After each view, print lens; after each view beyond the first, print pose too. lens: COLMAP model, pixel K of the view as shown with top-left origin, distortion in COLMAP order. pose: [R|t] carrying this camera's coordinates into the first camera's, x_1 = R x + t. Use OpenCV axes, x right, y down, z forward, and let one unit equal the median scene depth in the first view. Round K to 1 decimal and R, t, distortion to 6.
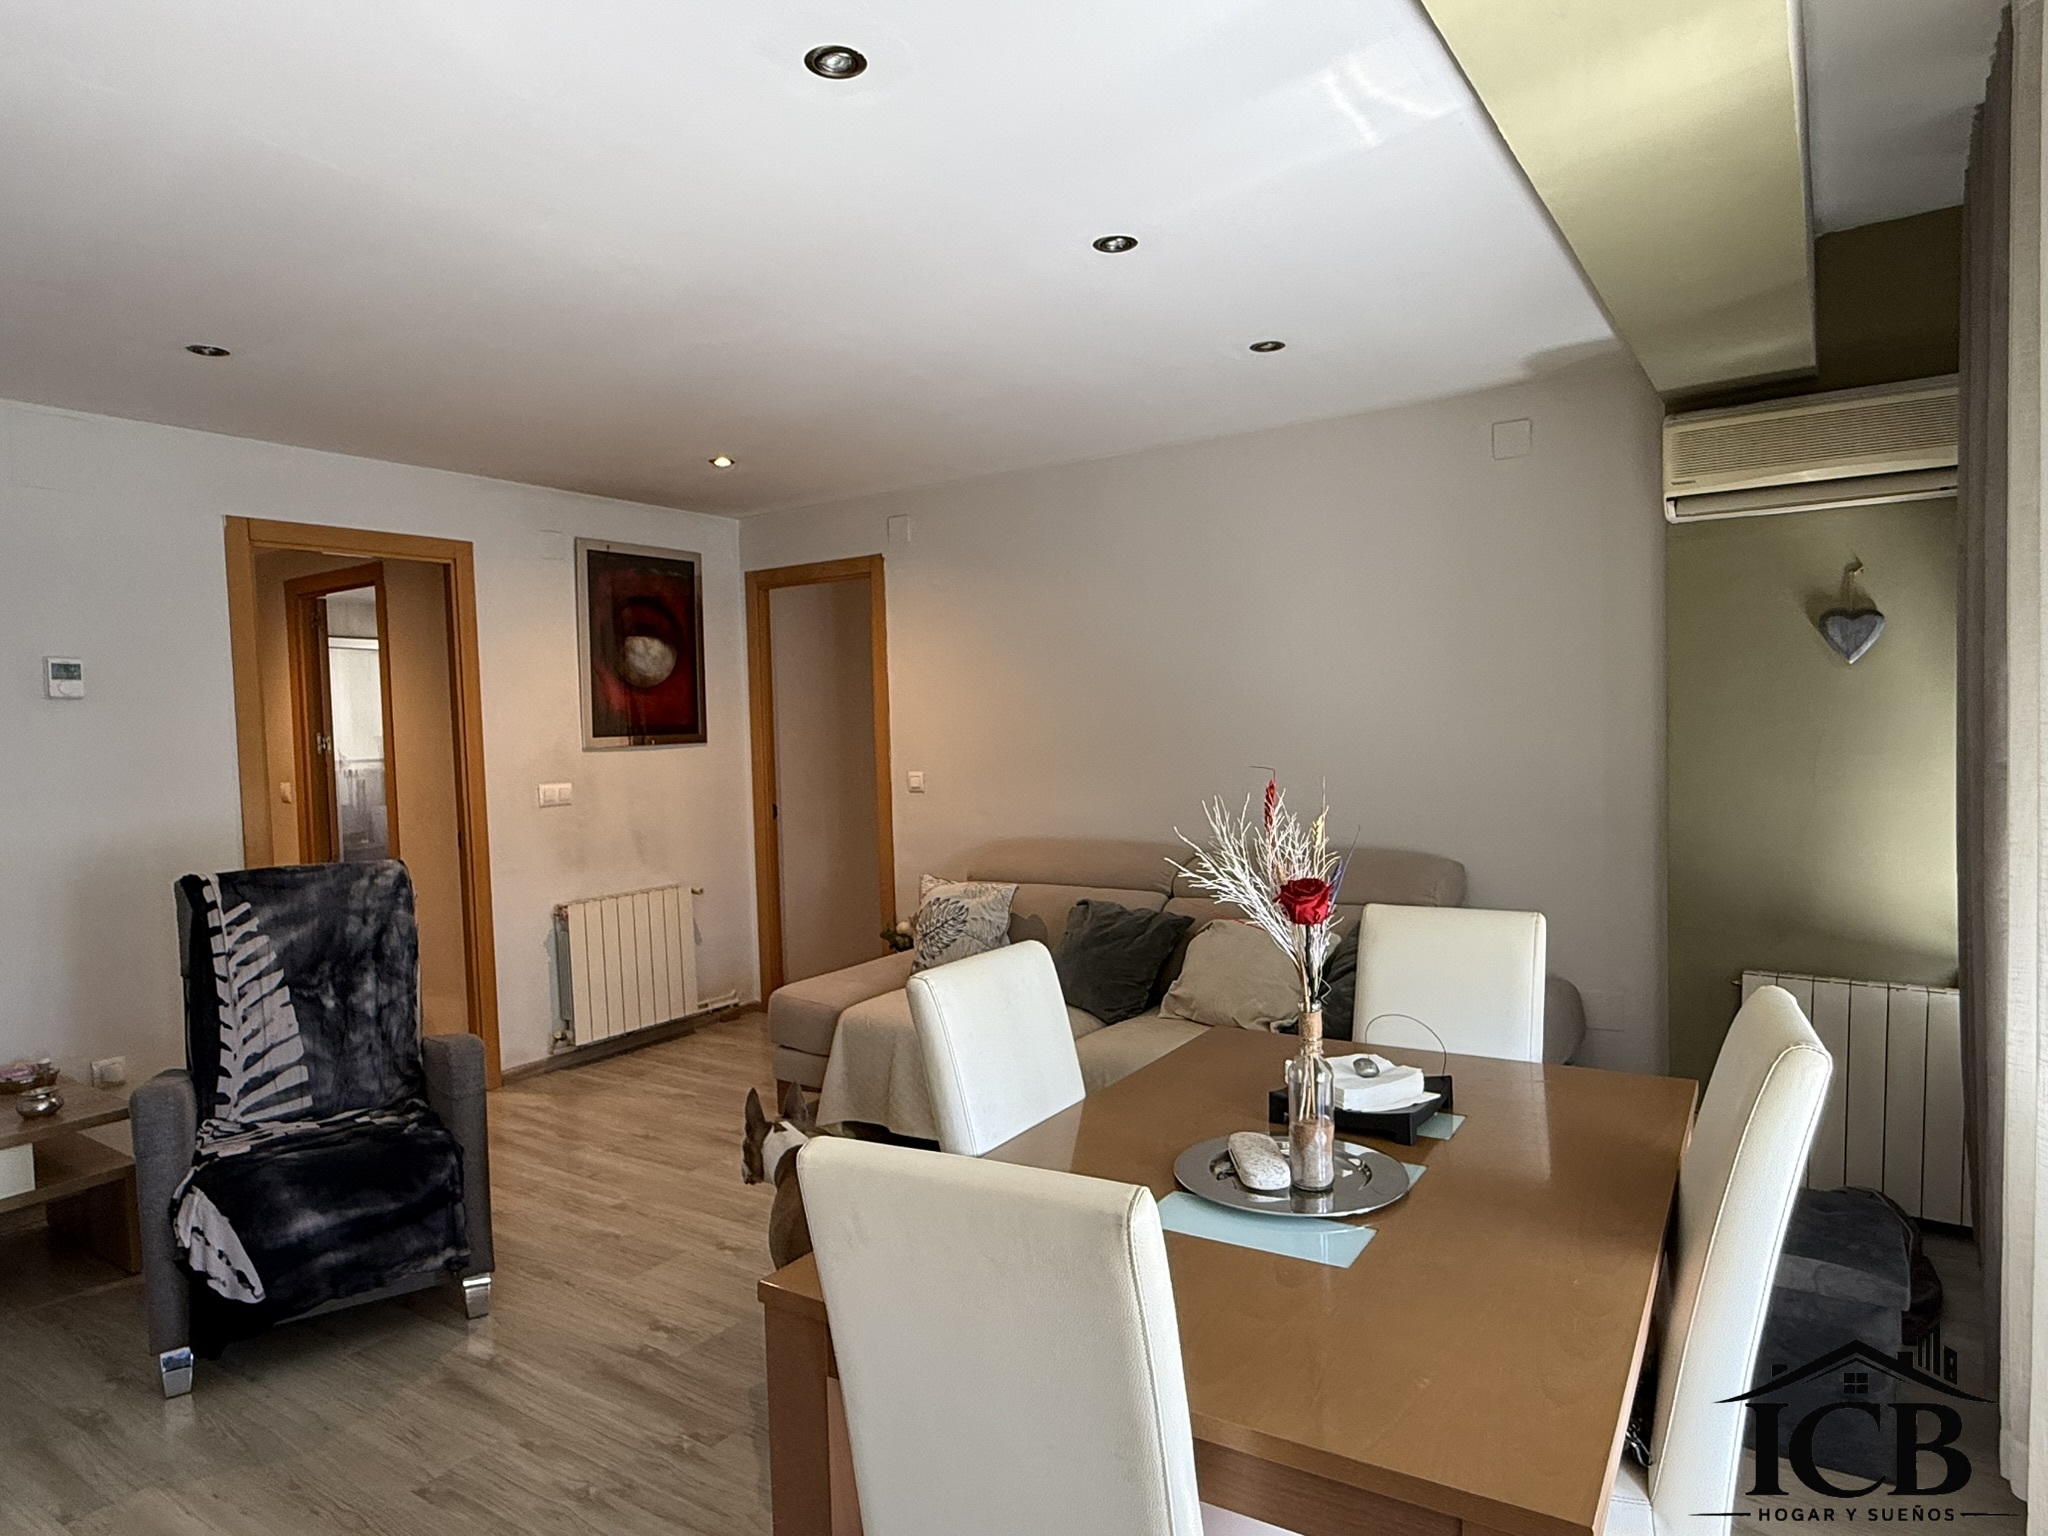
lens RADIAL K [[1199.1, 0, 1024.4], [0, 1199.1, 728.9], [0, 0, 1]] dist [-0.059446, -0.000070]
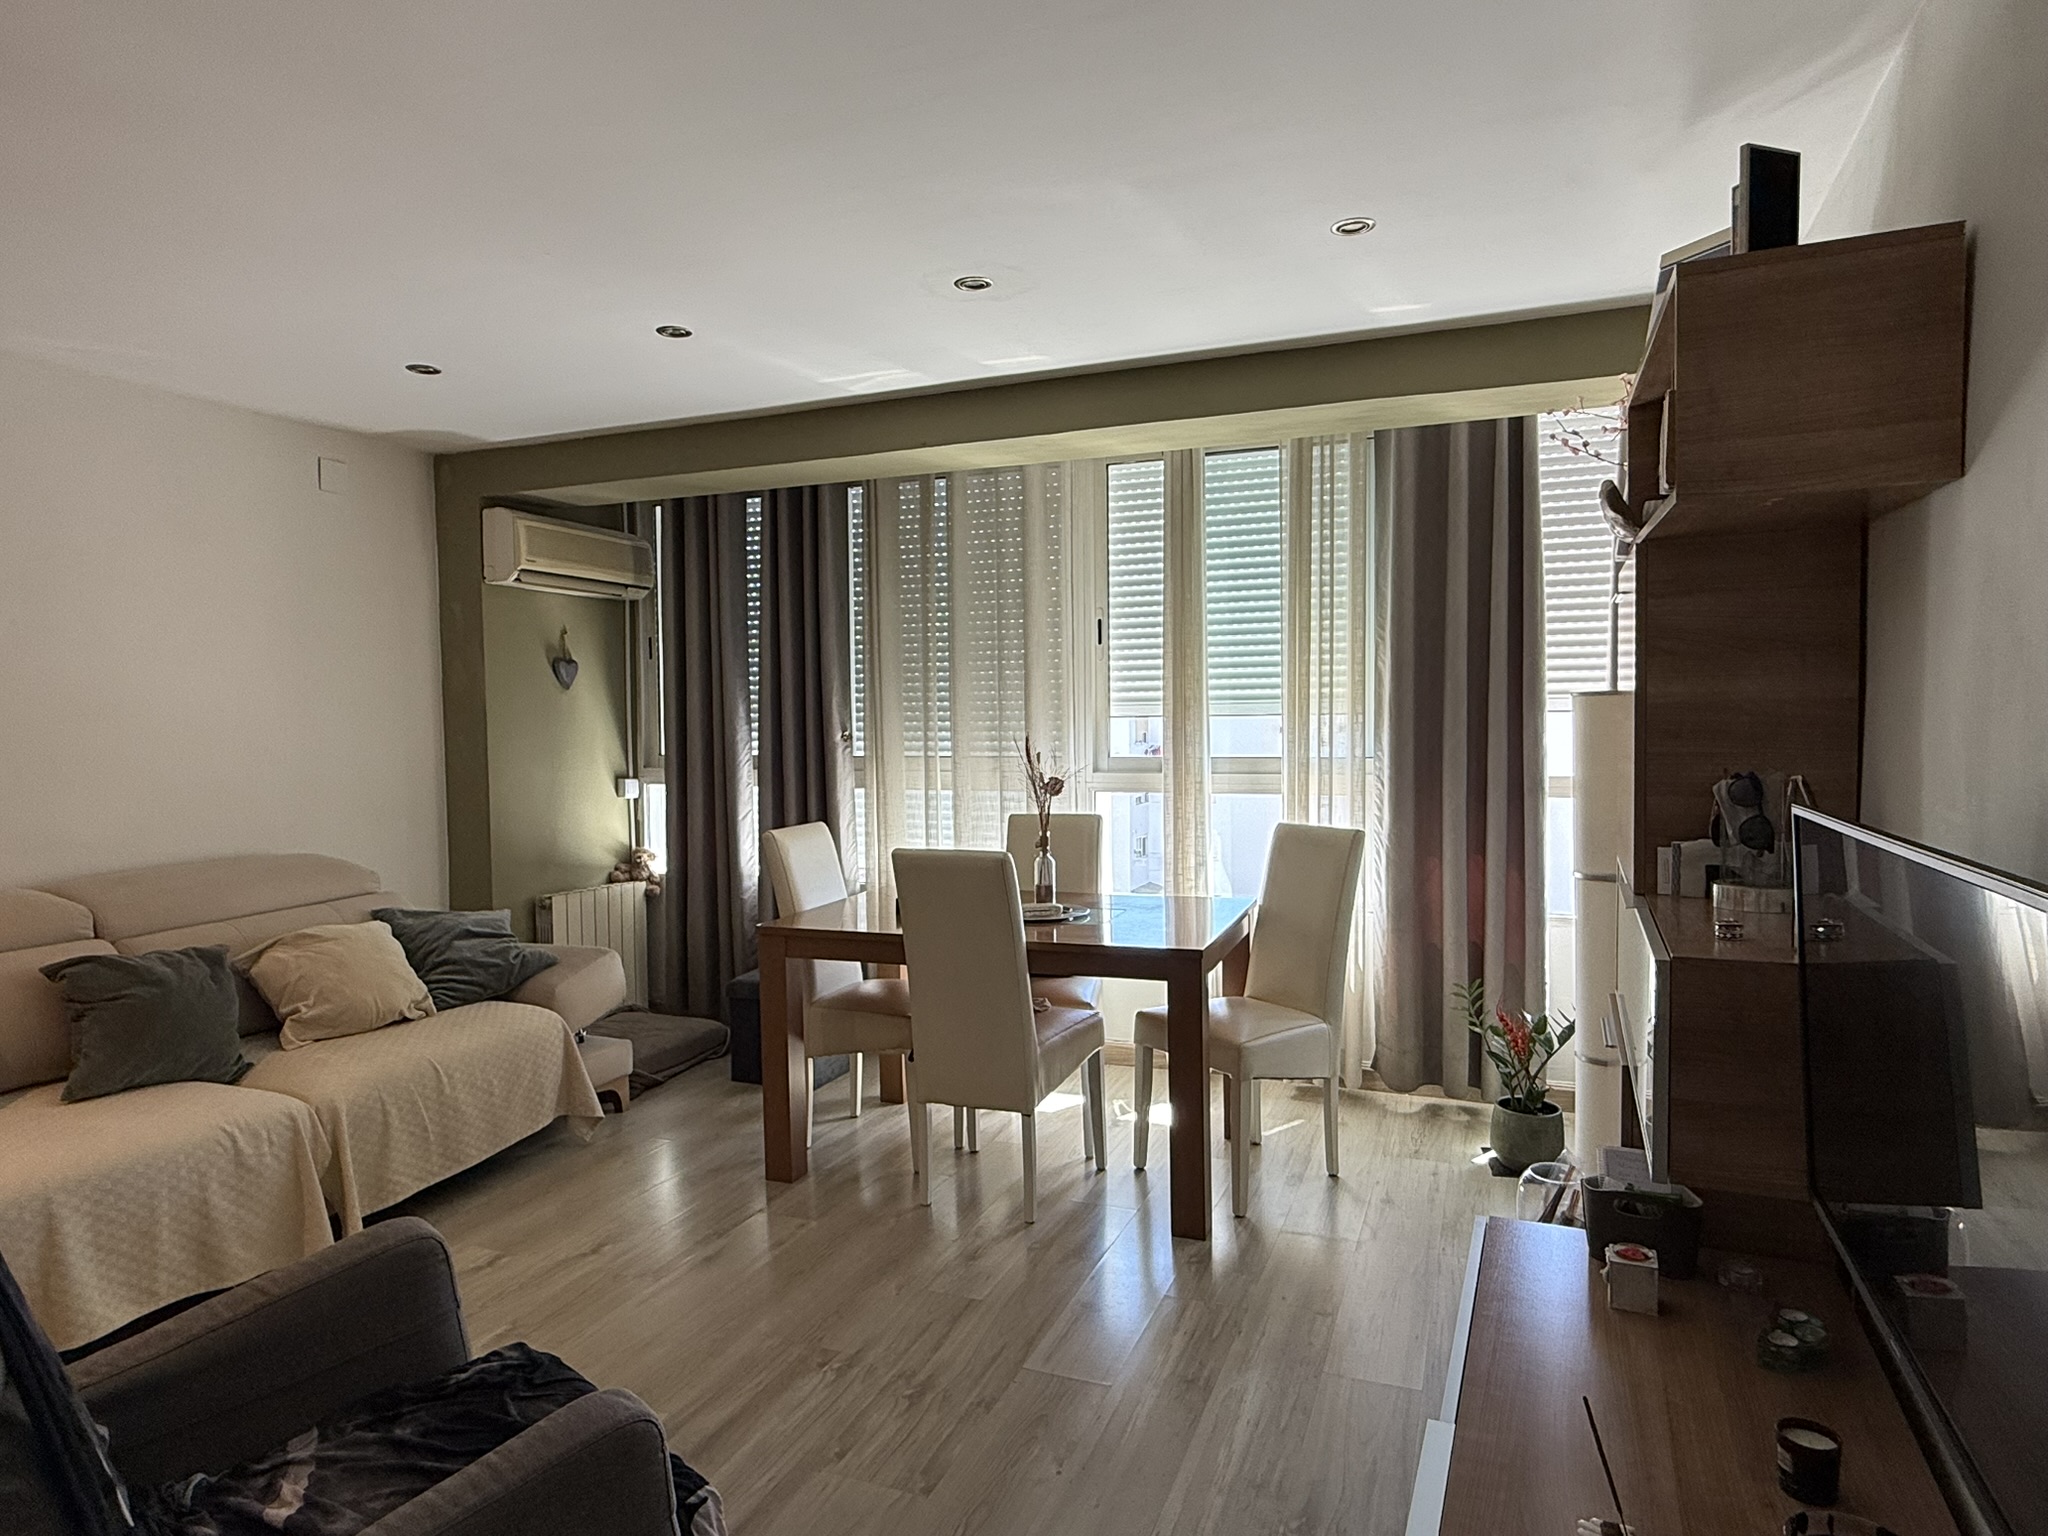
lens RADIAL K [[1277.2, 0, 1024.0], [0, 1277.2, 768.0], [0, 0, 1]] dist [-0.001689, -0.000162]
pose [[-0.199436, -0.009883, 0.979861, -1.064514], [0.025025, 0.999572, 0.015176, 0.028817], [-0.979591, 0.027547, -0.199103, 0.750067]]
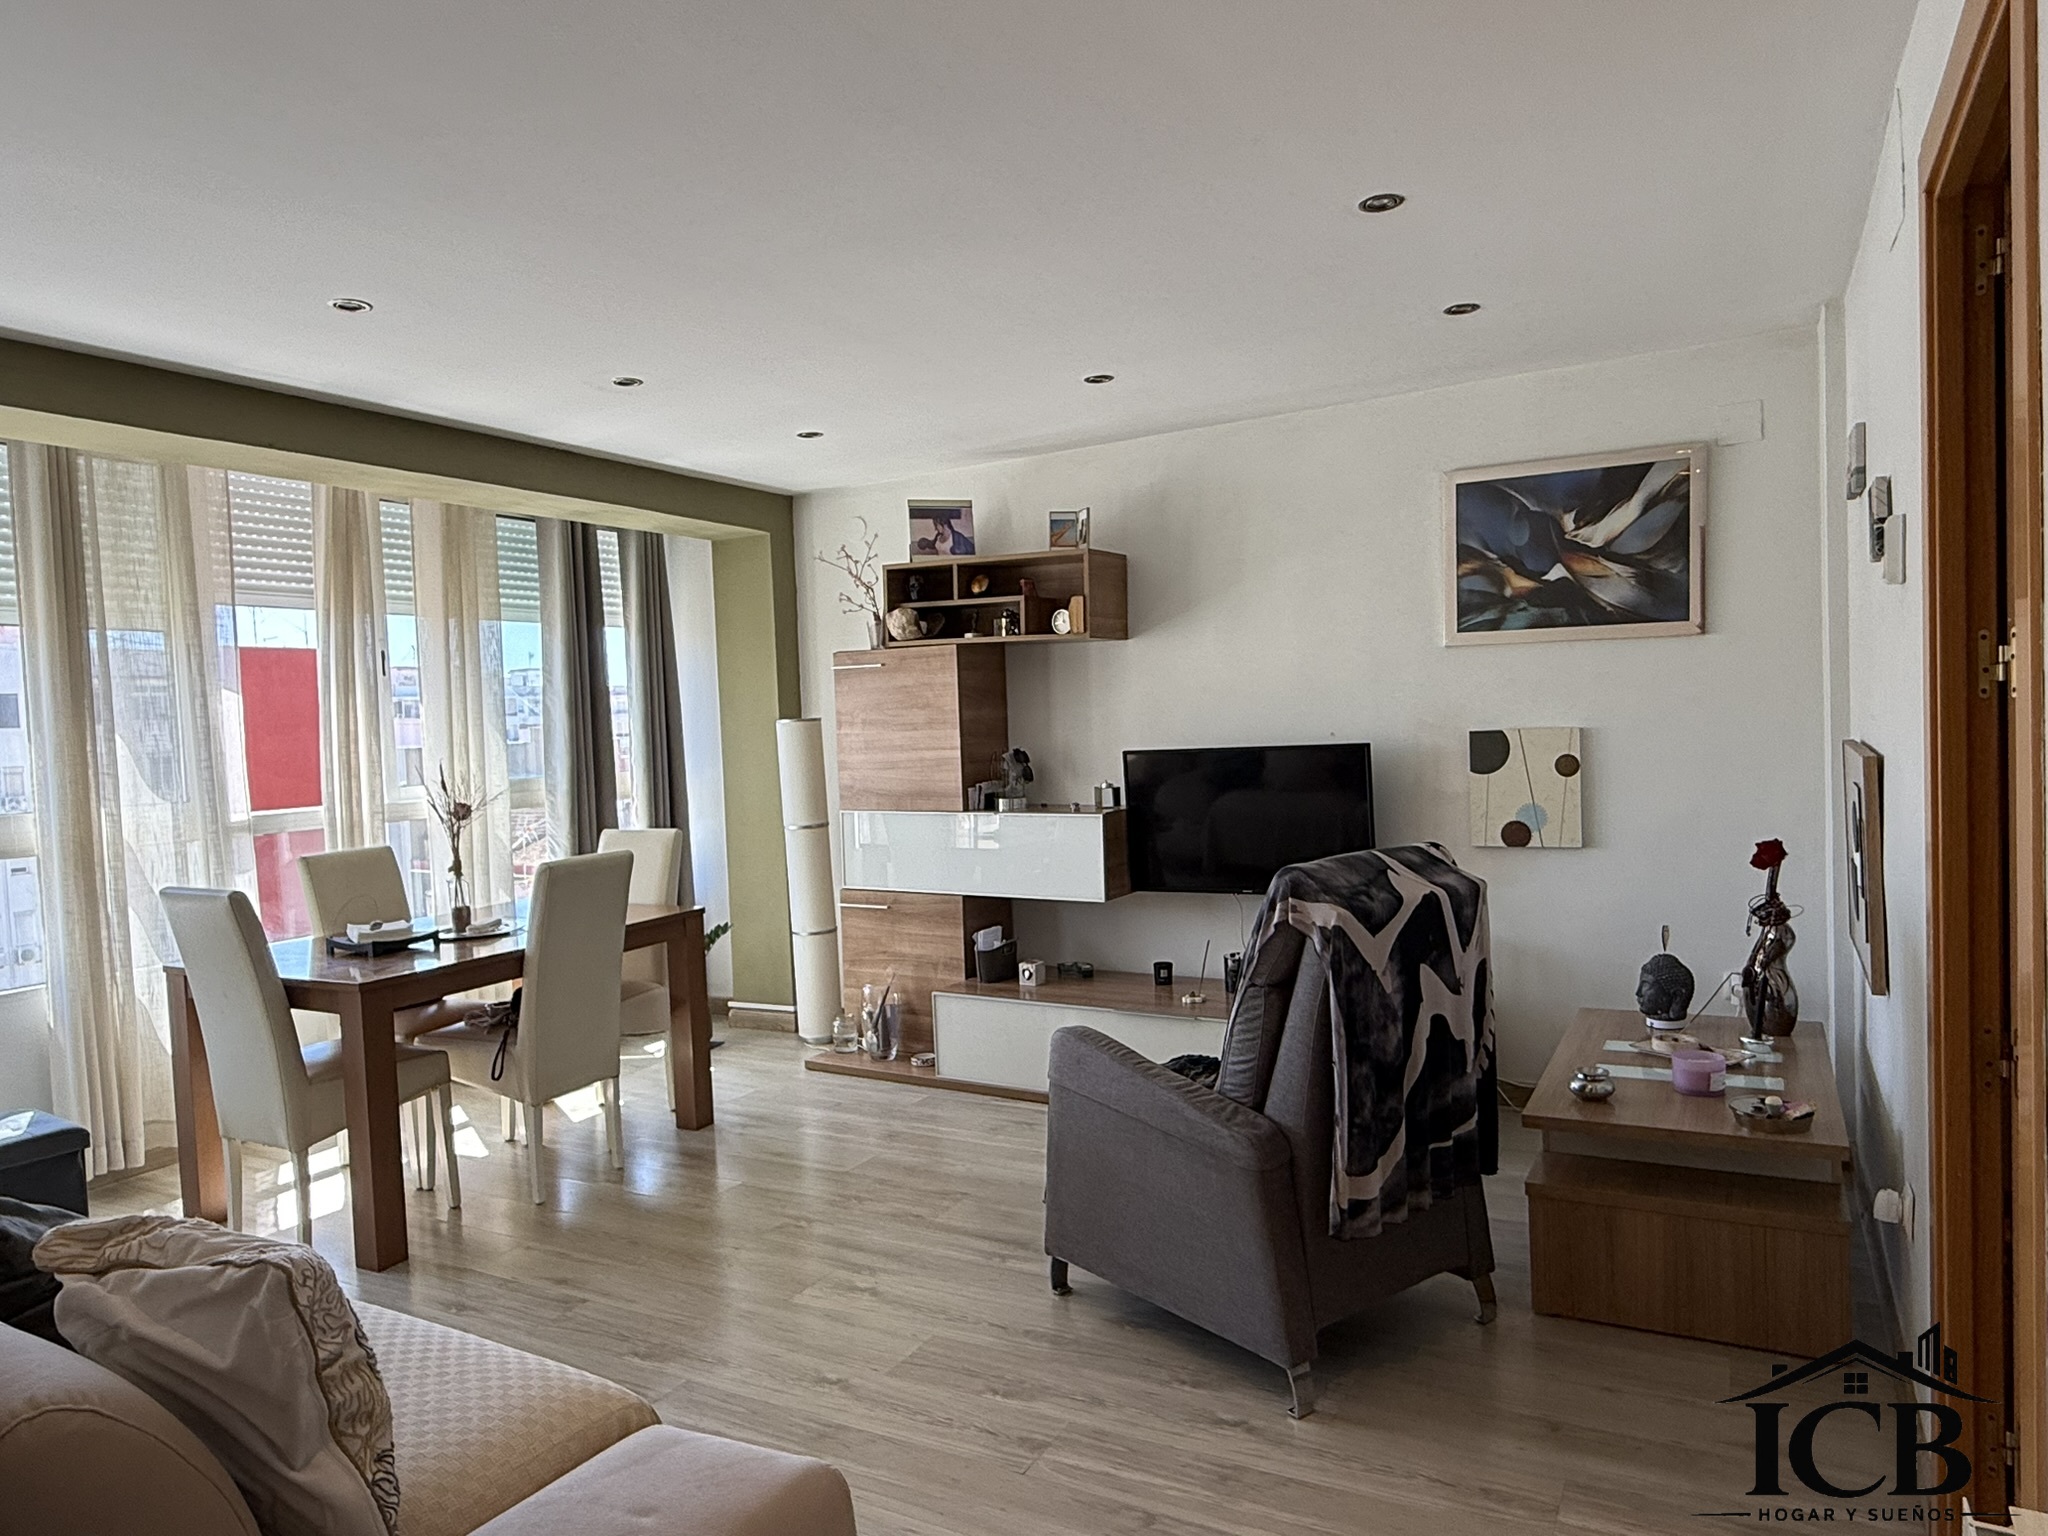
lens RADIAL K [[1295.5, 0, 1024.0], [0, 1295.5, 768.0], [0, 0, 1]] dist [0.000584, 0.000650]
pose [[-0.993556, 0.076263, -0.083845, -0.333234], [0.072689, 0.996344, 0.044886, 0.008860], [0.086962, 0.038502, -0.995467, 1.835102]]
